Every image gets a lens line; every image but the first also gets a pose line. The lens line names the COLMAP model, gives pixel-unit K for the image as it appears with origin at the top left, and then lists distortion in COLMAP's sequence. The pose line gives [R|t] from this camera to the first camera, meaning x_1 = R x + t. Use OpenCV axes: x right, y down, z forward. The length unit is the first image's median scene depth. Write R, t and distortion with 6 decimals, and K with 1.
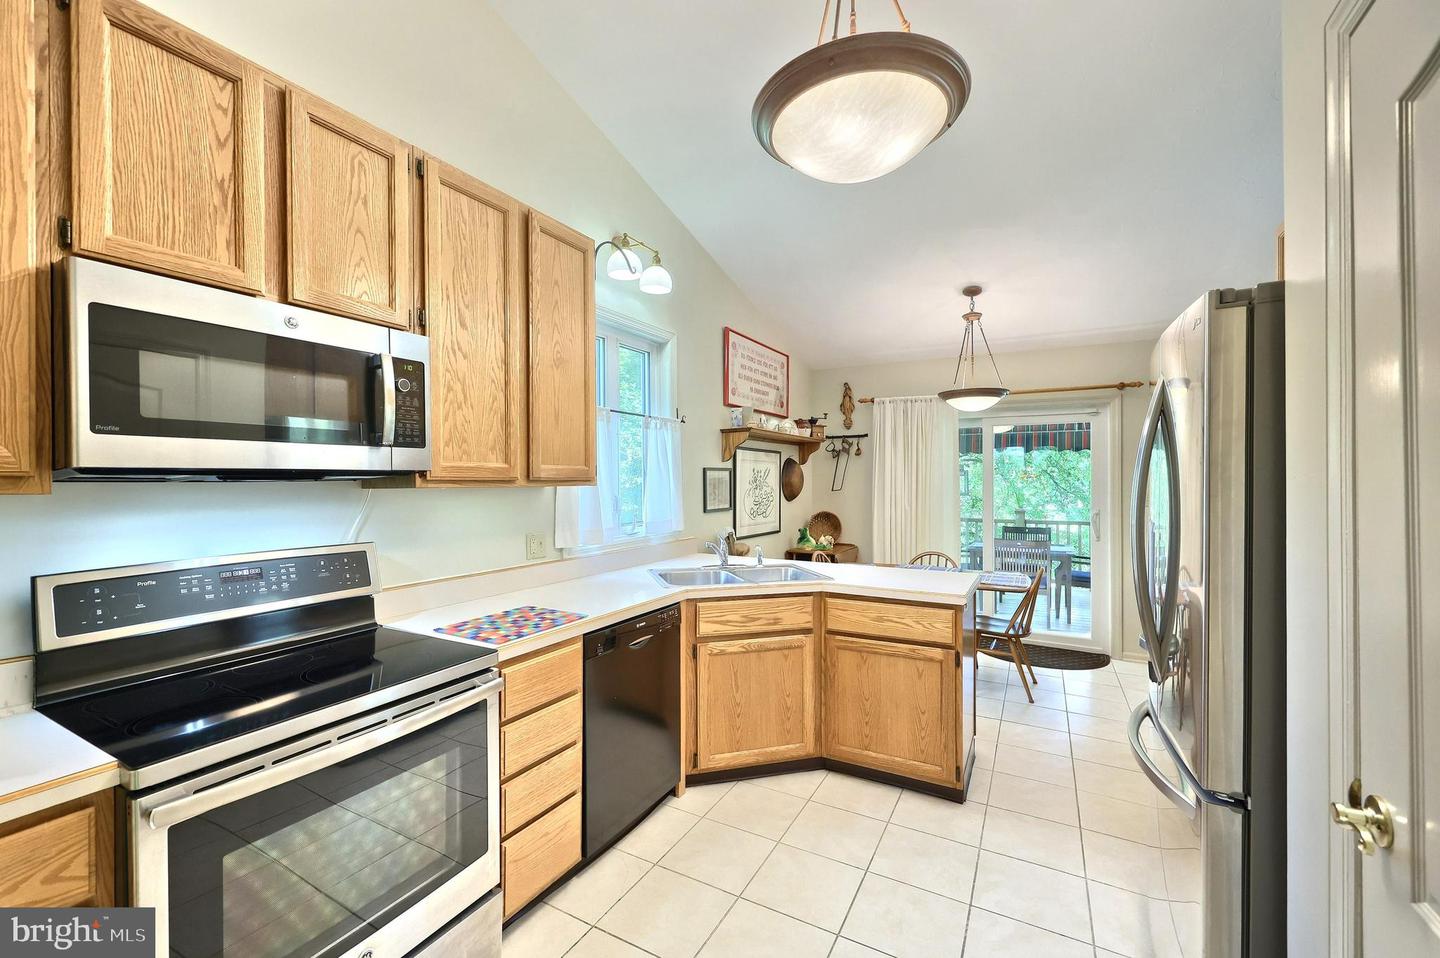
lens RADIAL K [[581.8, 0, 722.5], [0, 581.8, 478.5], [0, 0, 1]] dist [-0.000990, -0.000055]
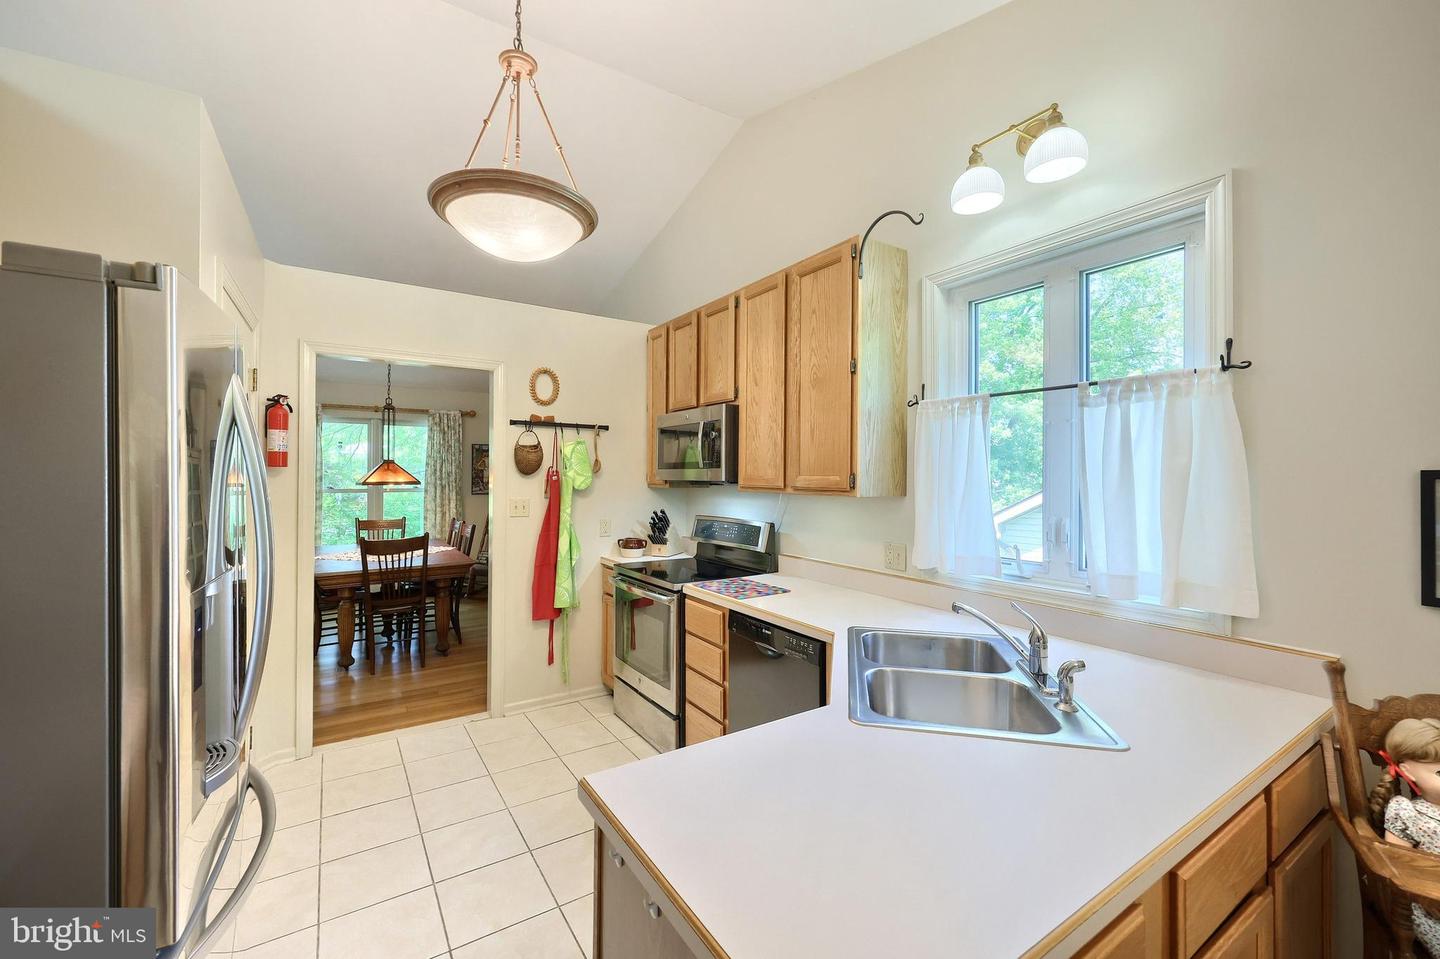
lens RADIAL K [[581.8, 0, 718.2], [0, 581.8, 474.1], [0, 0, 1]] dist [-0.000990, -0.000055]
pose [[-0.462631, 0.009110, -0.886504, 0.866316], [0.003500, 0.999958, 0.008450, -0.040105], [0.886544, 0.000807, -0.462643, 1.491705]]
